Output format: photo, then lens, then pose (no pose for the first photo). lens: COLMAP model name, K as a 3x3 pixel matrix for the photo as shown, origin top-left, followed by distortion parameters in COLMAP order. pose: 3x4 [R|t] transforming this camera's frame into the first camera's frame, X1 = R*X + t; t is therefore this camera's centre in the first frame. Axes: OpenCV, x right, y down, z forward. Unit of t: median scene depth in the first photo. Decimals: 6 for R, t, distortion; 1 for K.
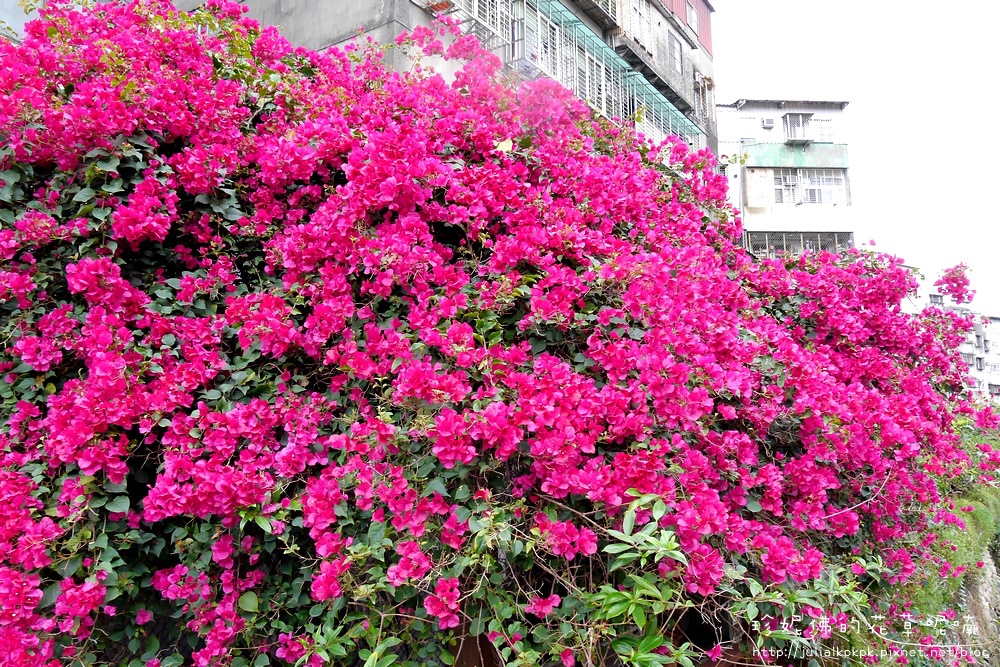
lens RADIAL K [[824.1, 0, 500.0], [0, 824.1, 333.5], [0, 0, 1]] dist [0.000887, 0.001034]
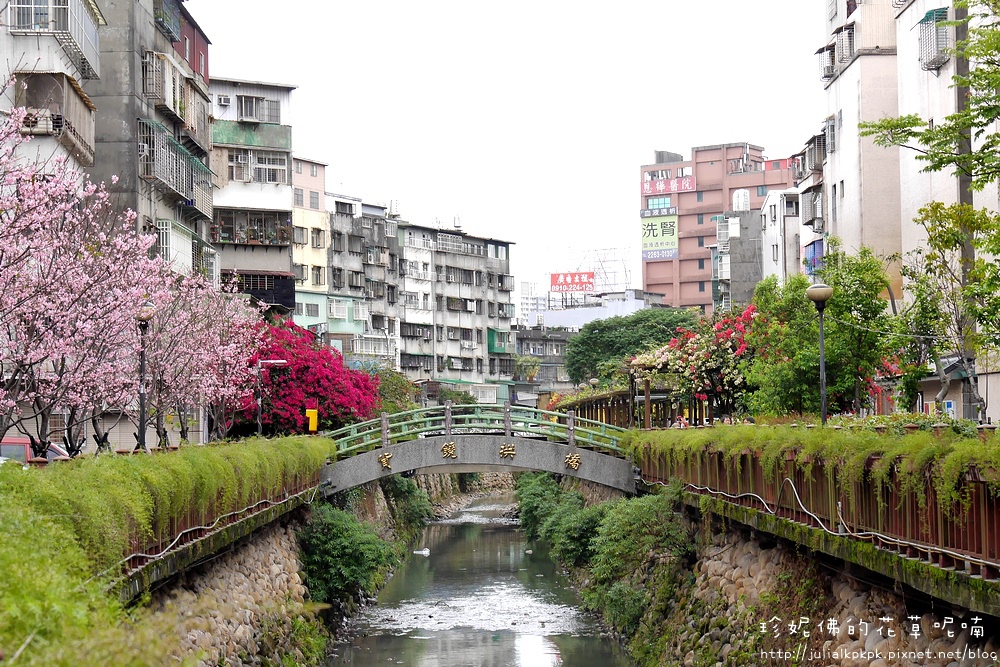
lens RADIAL K [[1973.6, 0, 500.0], [0, 1973.6, 333.5], [0, 0, 1]] dist [0.034312, 0.095747]
pose [[0.836047, 0.021518, 0.548236, -0.737517], [-0.070812, 0.995105, 0.068930, -0.160807], [-0.544069, -0.096450, 0.833478, -1.280221]]
